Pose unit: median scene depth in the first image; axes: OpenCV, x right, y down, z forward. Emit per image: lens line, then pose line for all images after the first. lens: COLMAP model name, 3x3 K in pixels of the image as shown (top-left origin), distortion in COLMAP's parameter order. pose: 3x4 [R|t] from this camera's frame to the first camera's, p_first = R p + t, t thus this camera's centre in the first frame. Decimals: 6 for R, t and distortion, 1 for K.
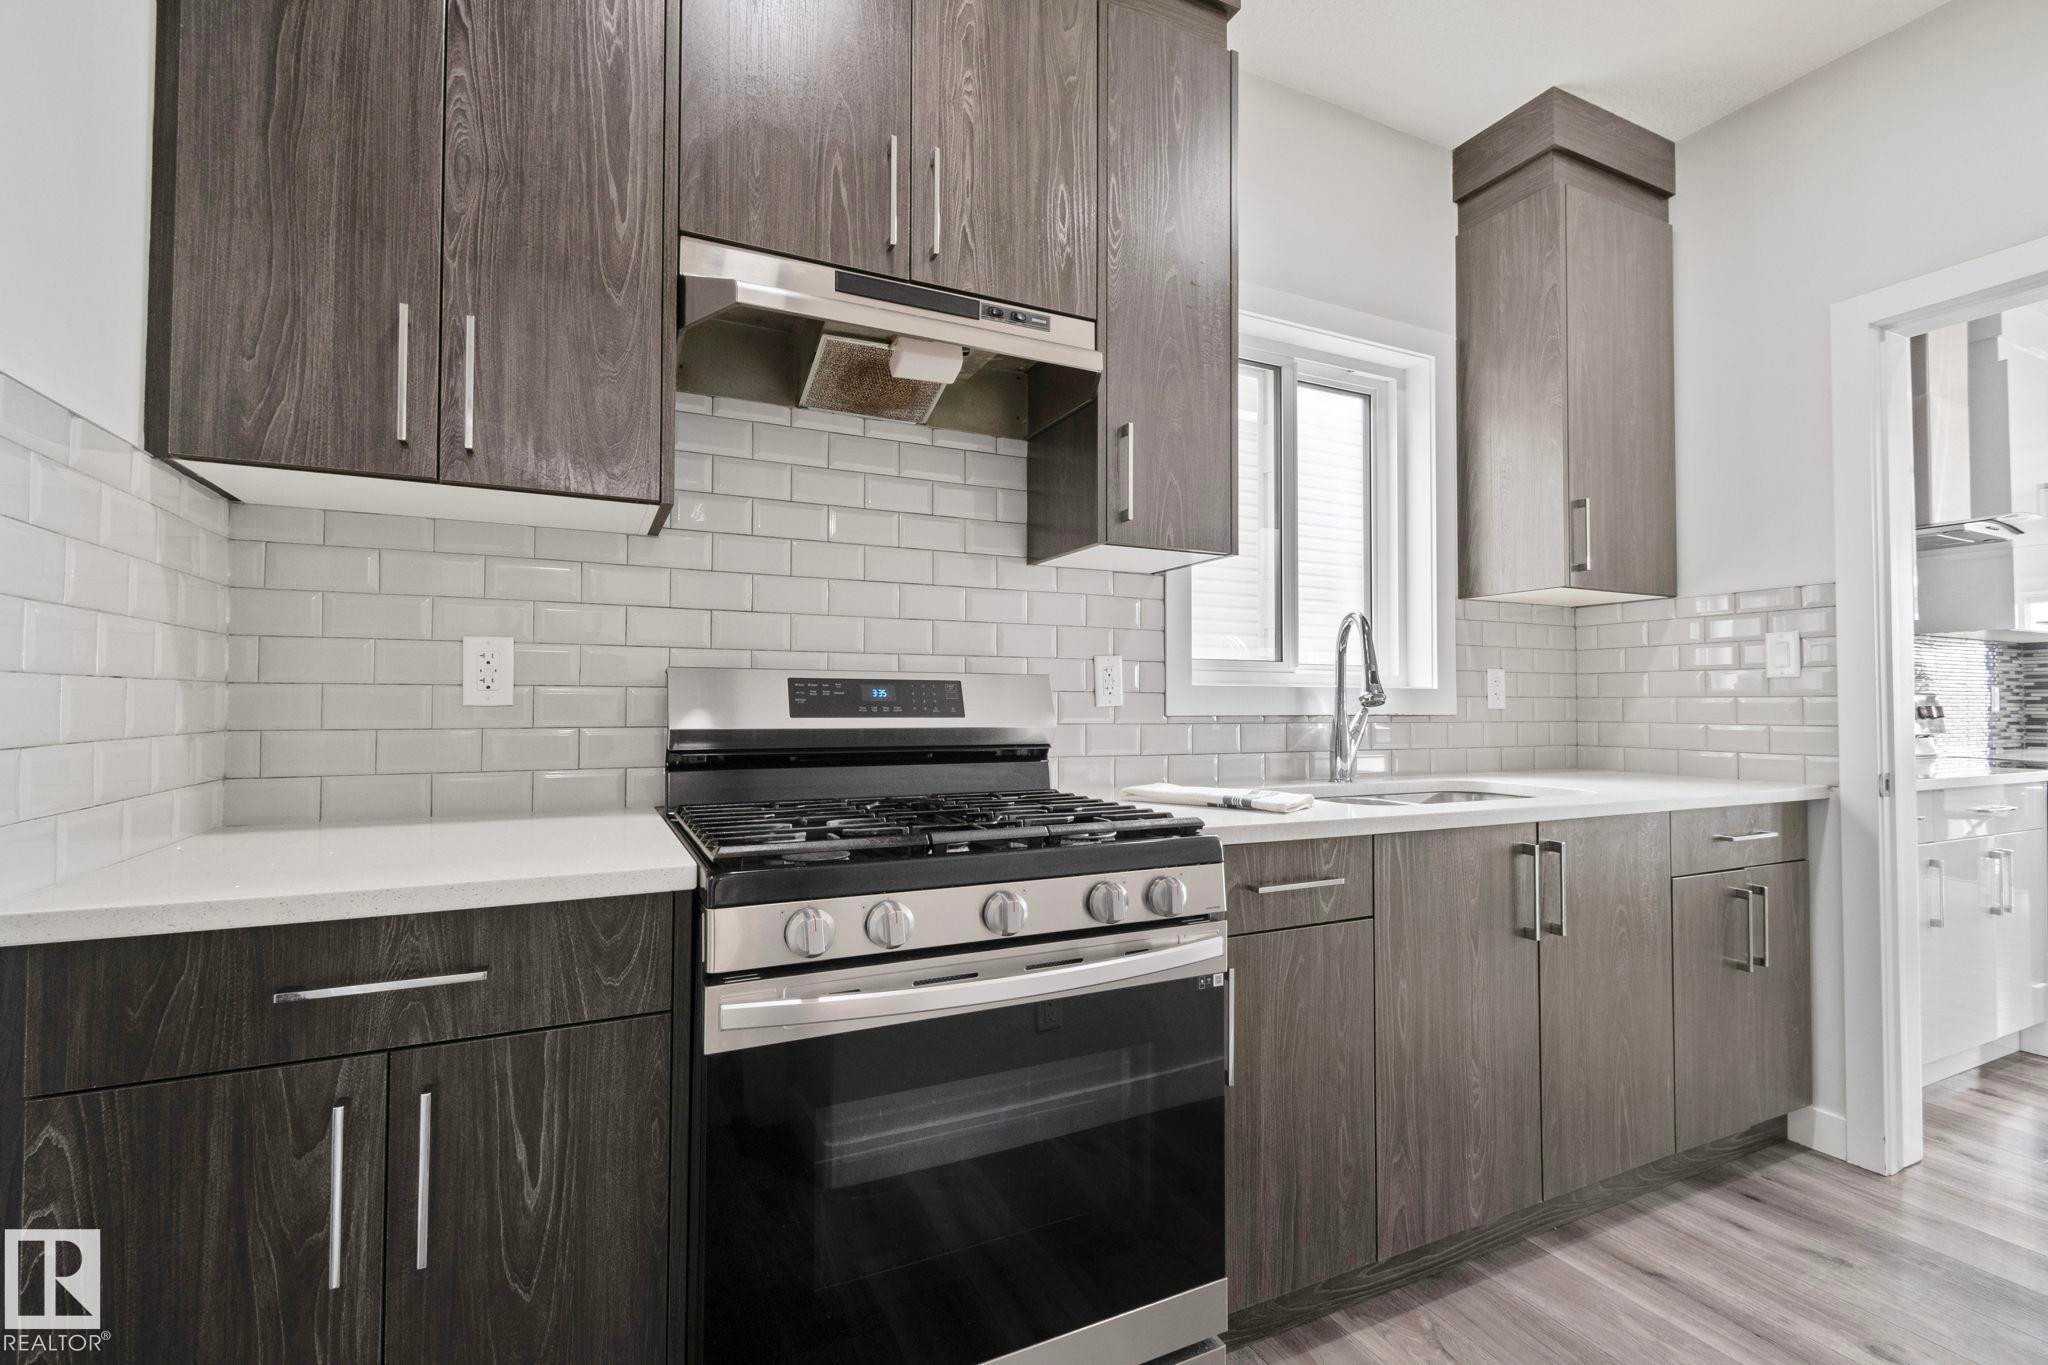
lens RADIAL K [[940.1, 0, 1020.9], [0, 940.1, 686.7], [0, 0, 1]] dist [0.009373, -0.001578]
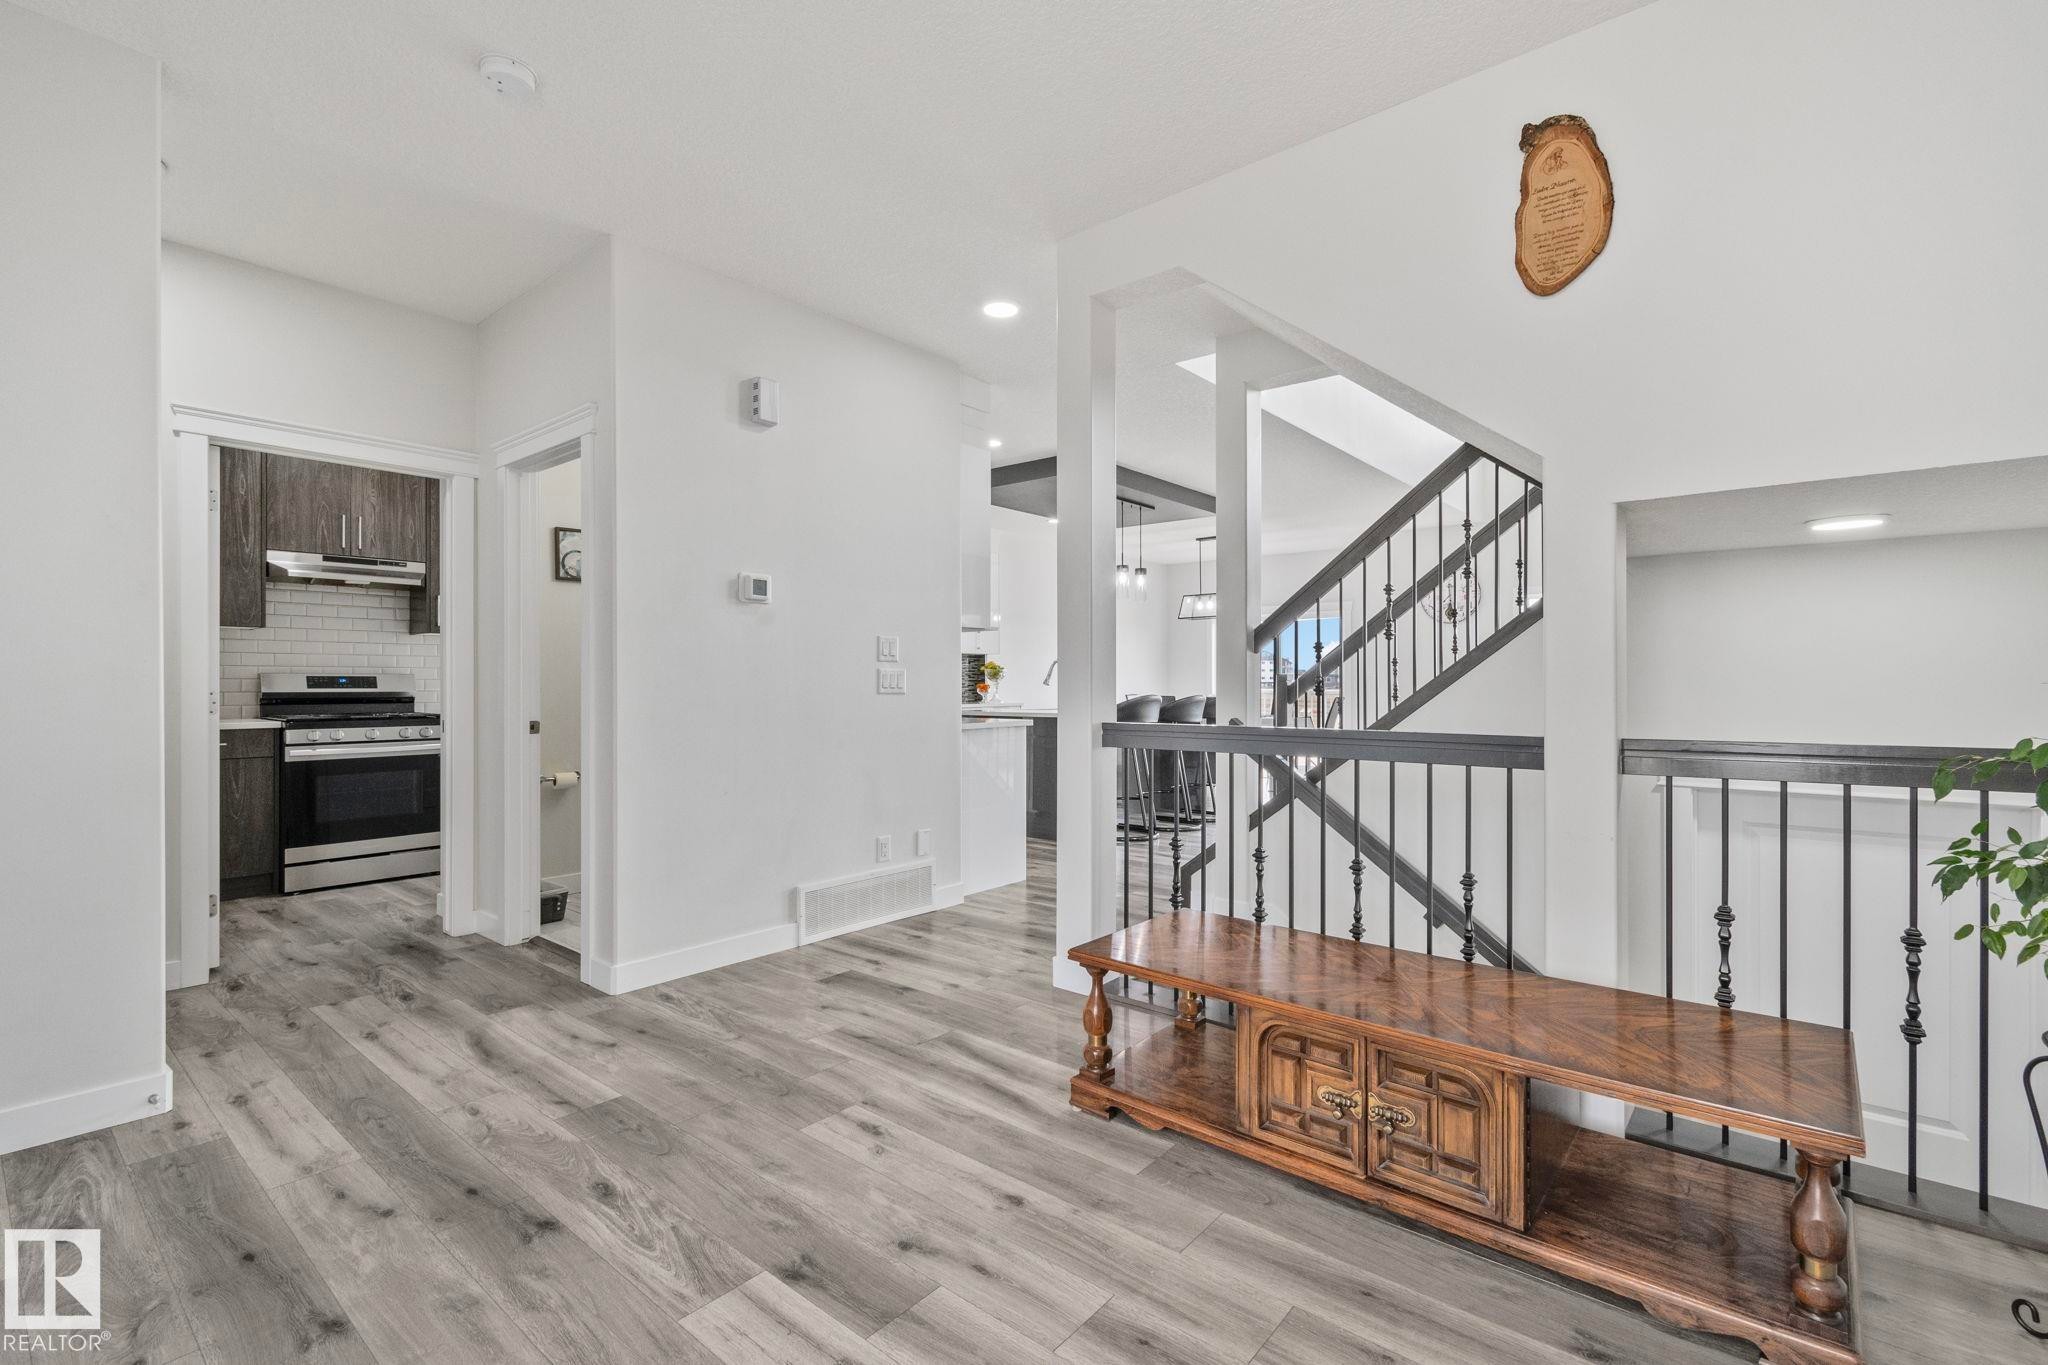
lens RADIAL K [[940.1, 0, 1028.9], [0, 940.1, 682.0], [0, 0, 1]] dist [0.009373, -0.001578]
pose [[0.916762, -0.004115, 0.399412, 0.718716], [-0.004542, 0.999775, 0.020726, -0.067174], [-0.399408, -0.020815, 0.916537, -2.912533]]
